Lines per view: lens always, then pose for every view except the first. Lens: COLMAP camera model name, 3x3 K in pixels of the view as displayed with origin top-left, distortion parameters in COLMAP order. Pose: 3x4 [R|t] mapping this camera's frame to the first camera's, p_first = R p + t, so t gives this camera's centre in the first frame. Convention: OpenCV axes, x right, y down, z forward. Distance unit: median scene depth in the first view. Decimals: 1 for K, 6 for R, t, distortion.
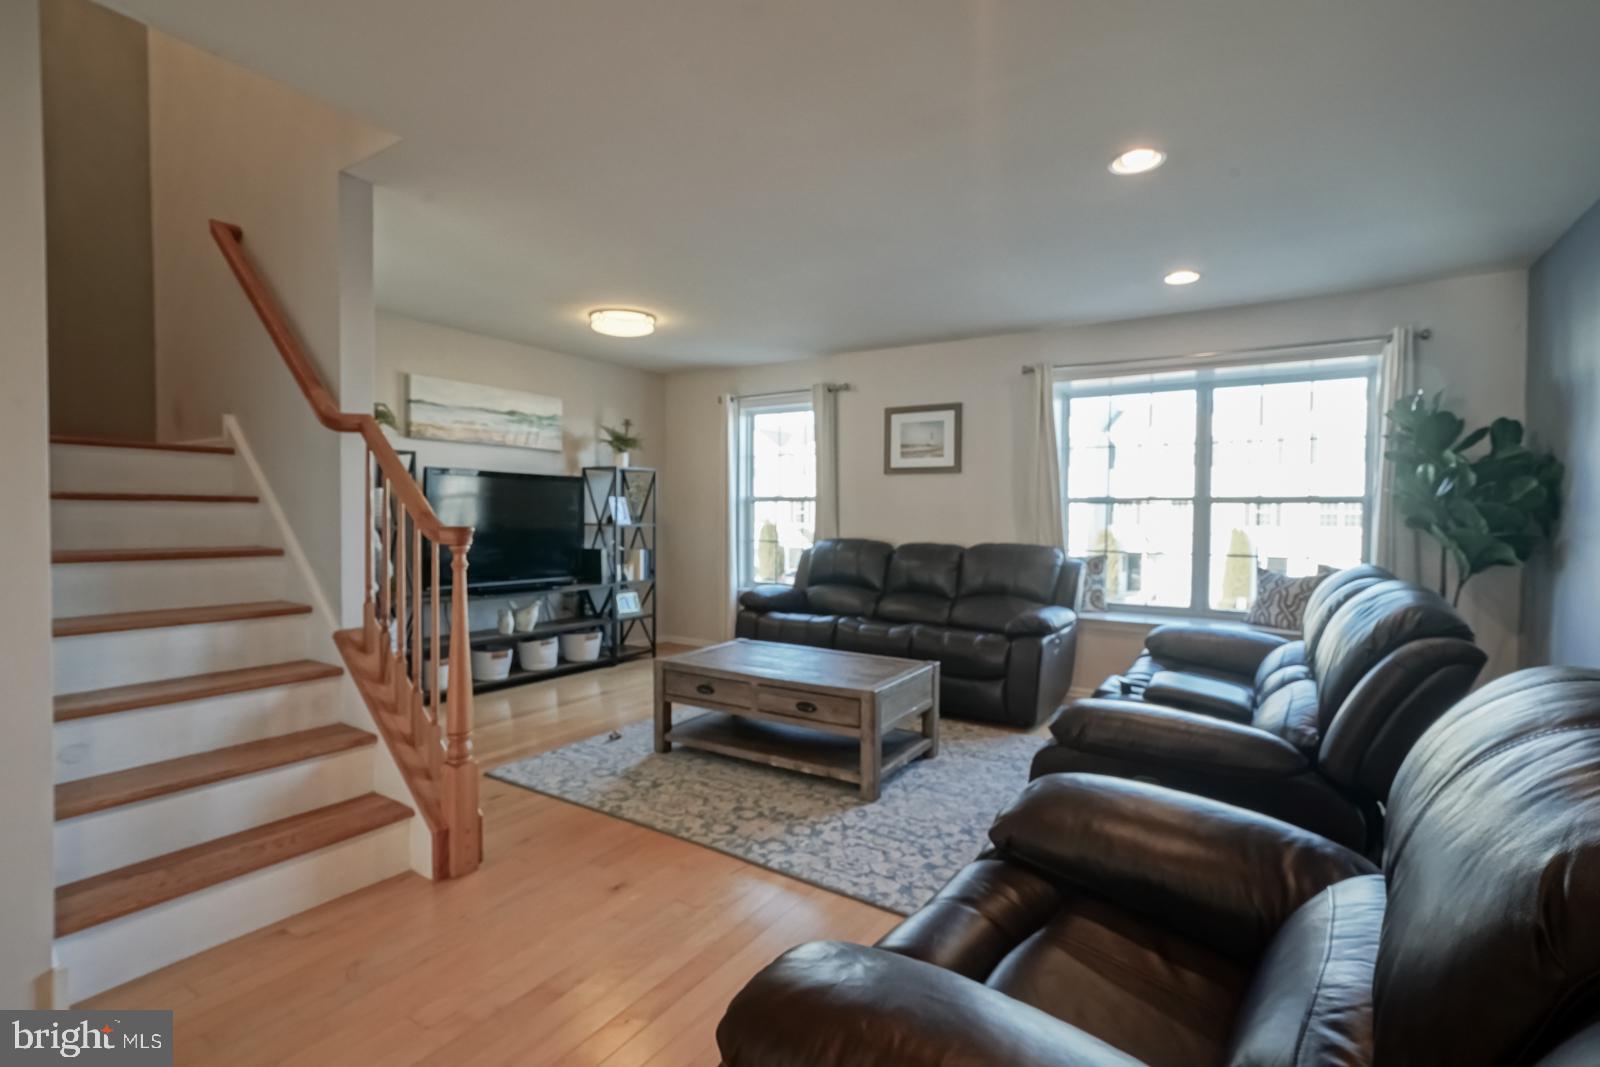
lens RADIAL K [[736.6, 0, 794.4], [0, 736.6, 532.7], [0, 0, 1]] dist [-0.005024, 0.003603]
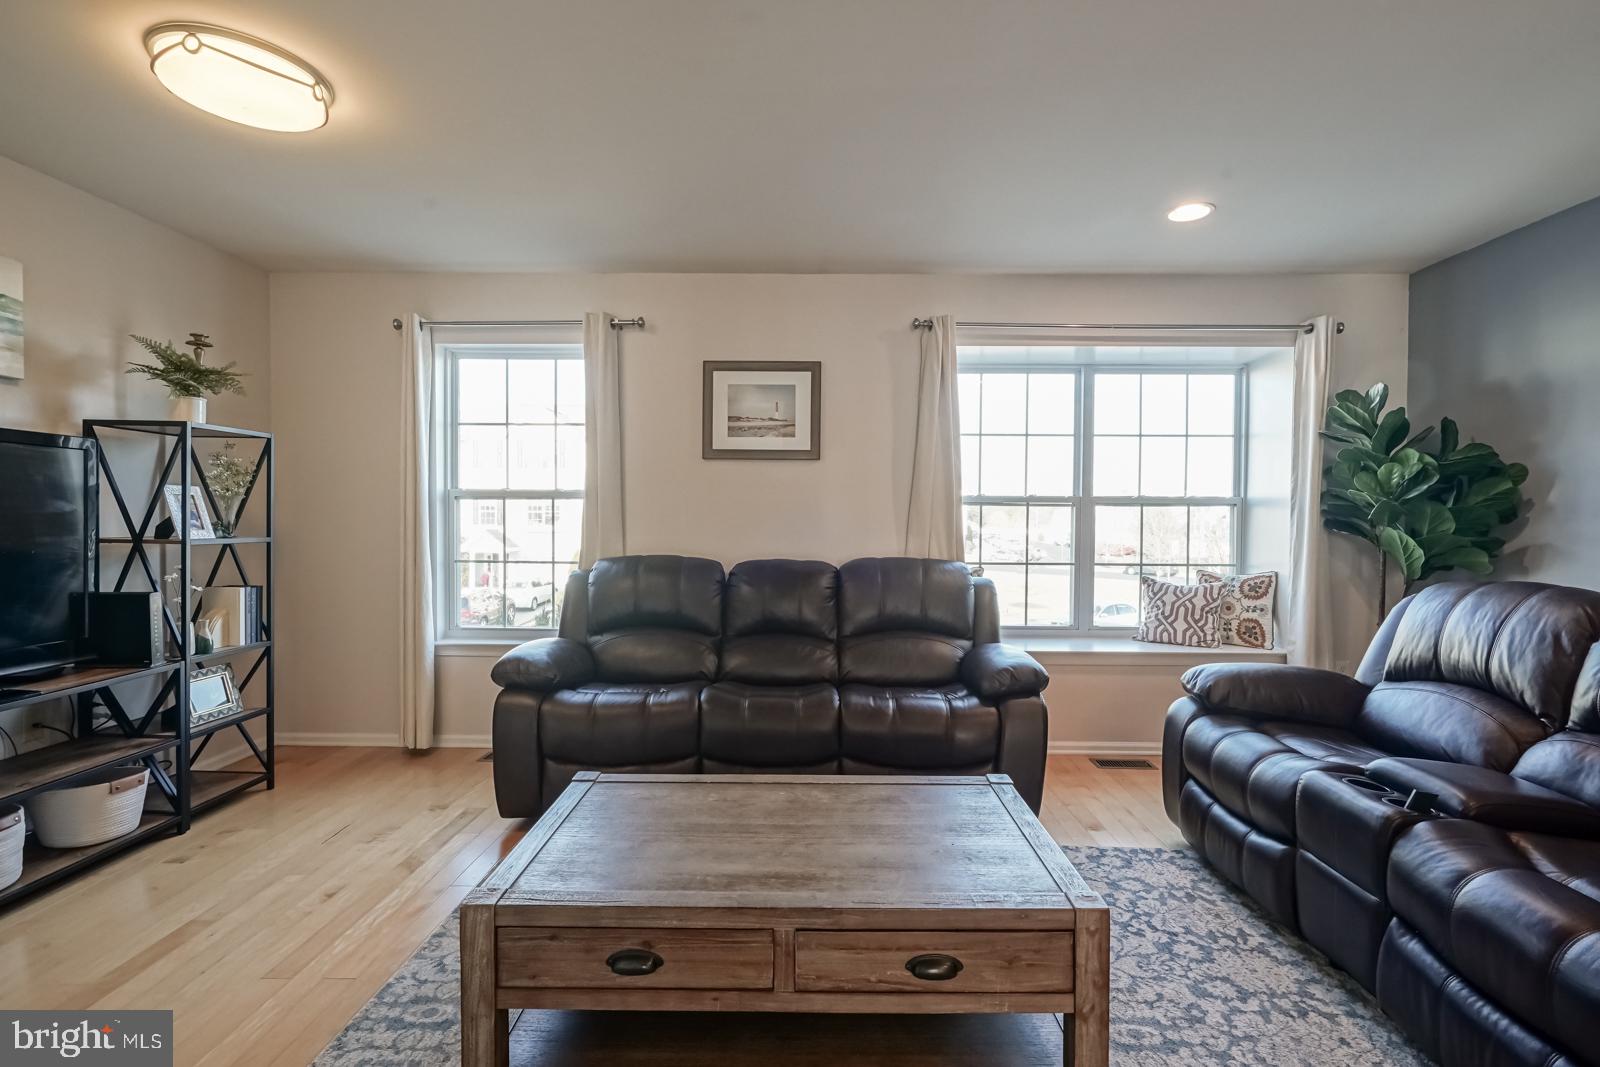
lens RADIAL K [[736.6, 0, 812.0], [0, 736.6, 531.5], [0, 0, 1]] dist [-0.005024, 0.003603]
pose [[0.847487, -0.010598, 0.530711, -0.151422], [0.013978, 0.999900, -0.002353, -0.009953], [-0.530632, 0.009412, 0.847550, 0.374493]]
